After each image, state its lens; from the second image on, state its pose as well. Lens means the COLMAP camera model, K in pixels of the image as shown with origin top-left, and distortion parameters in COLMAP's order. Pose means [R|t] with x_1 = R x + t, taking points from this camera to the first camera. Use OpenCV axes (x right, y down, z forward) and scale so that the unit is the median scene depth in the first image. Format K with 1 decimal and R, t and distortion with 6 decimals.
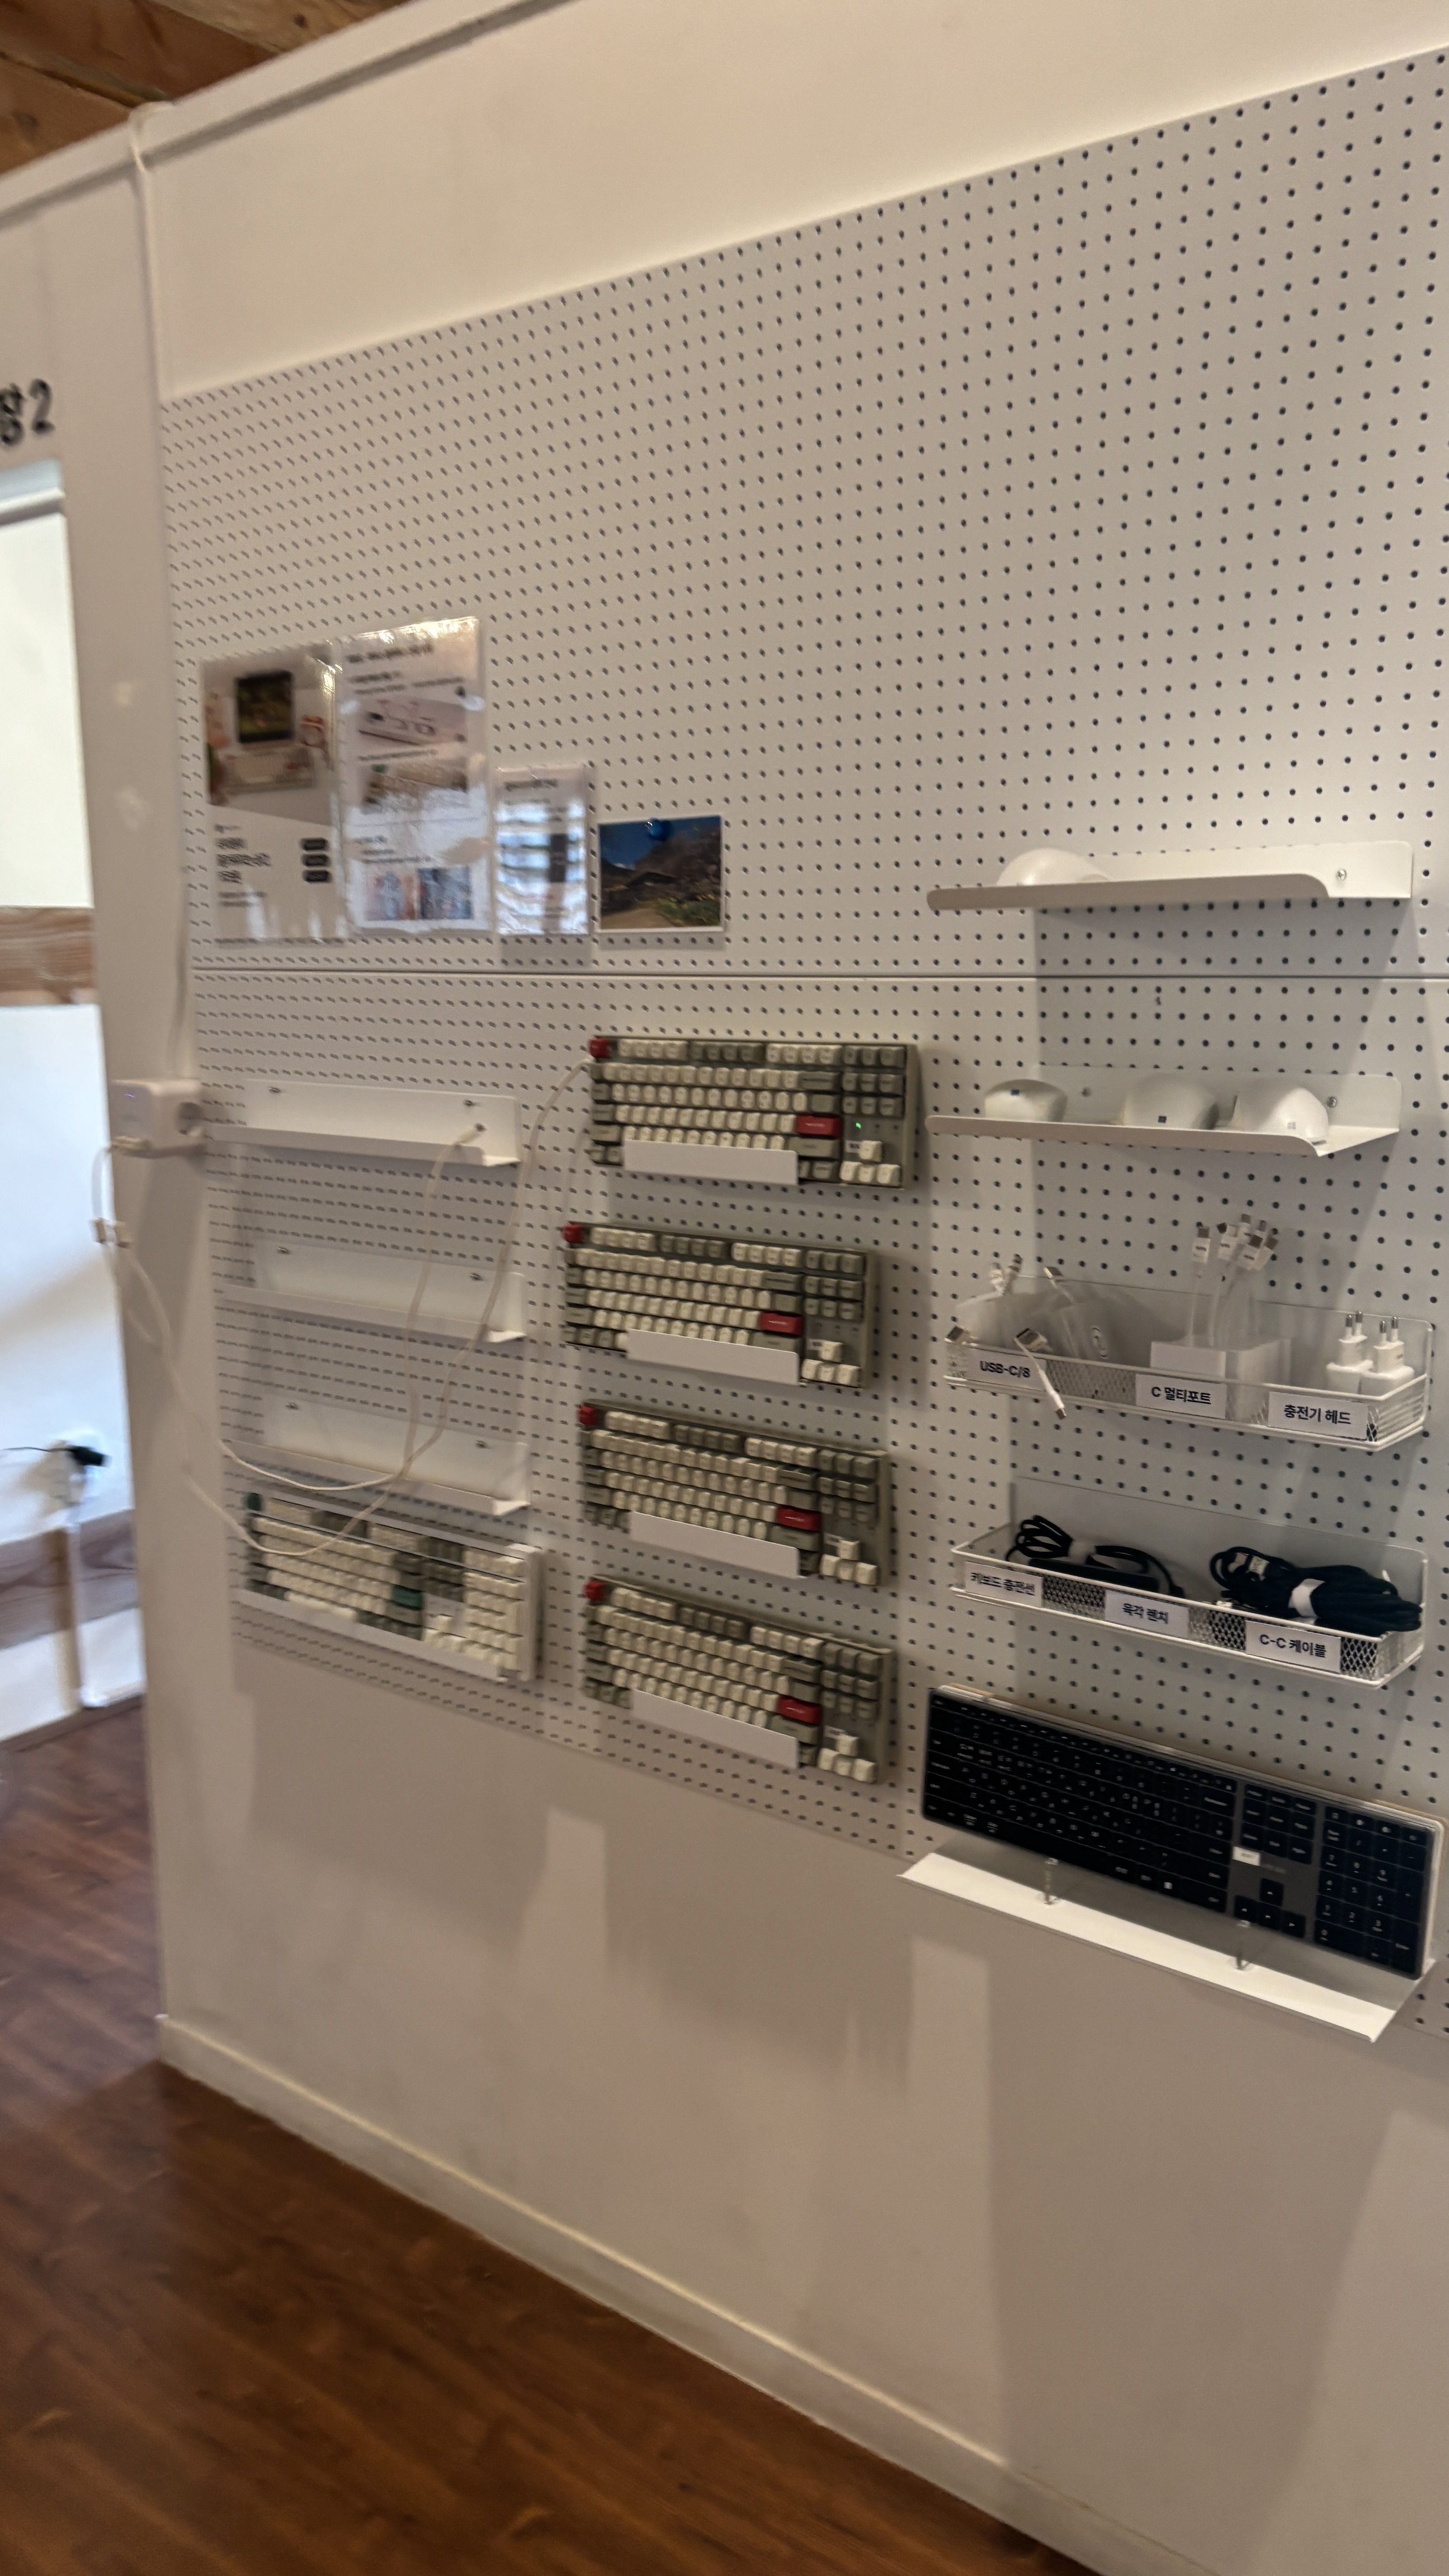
lens RADIAL K [[2045.9, 0, 720.2], [0, 2045.9, 1287.2], [0, 0, 1]] dist [0.011479, -0.004563]
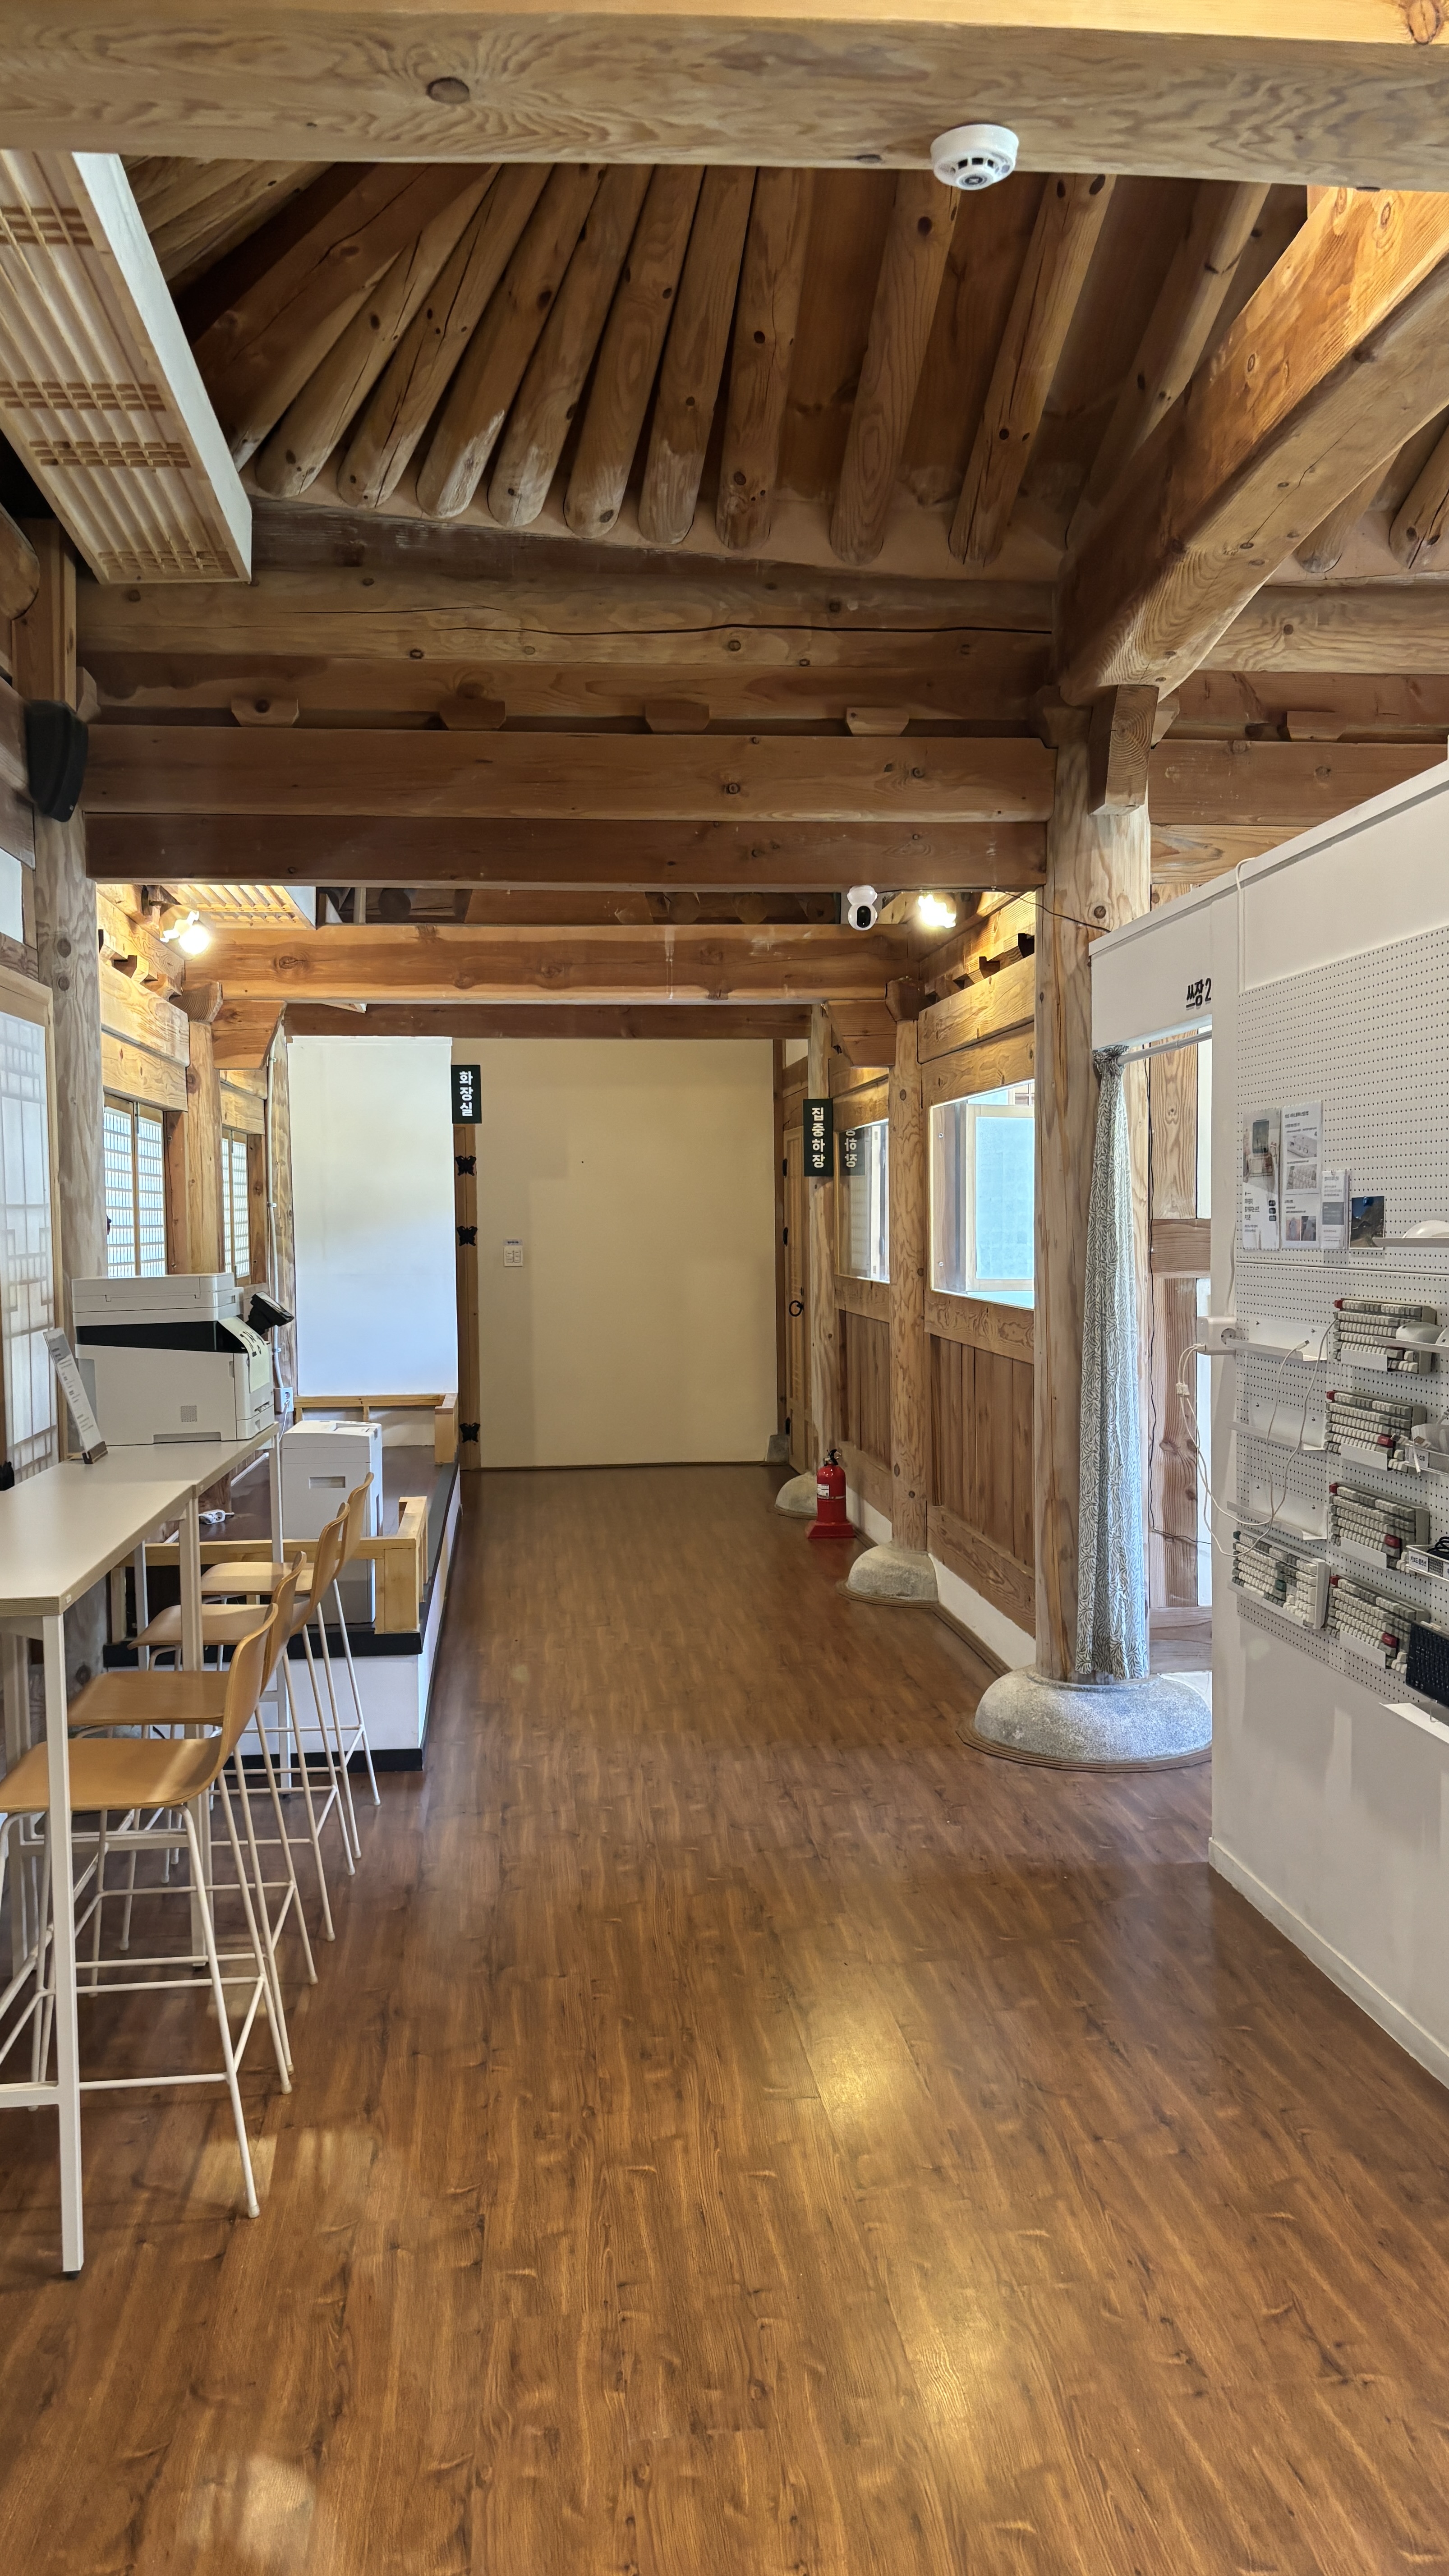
lens RADIAL K [[2045.9, 0, 724.9], [0, 2045.9, 1291.7], [0, 0, 1]] dist [0.011479, -0.004563]
pose [[0.691762, 0.034811, -0.721286, 0.924220], [-0.132523, 0.987993, -0.079416, 0.107505], [0.709861, 0.150524, 0.688070, -0.791720]]
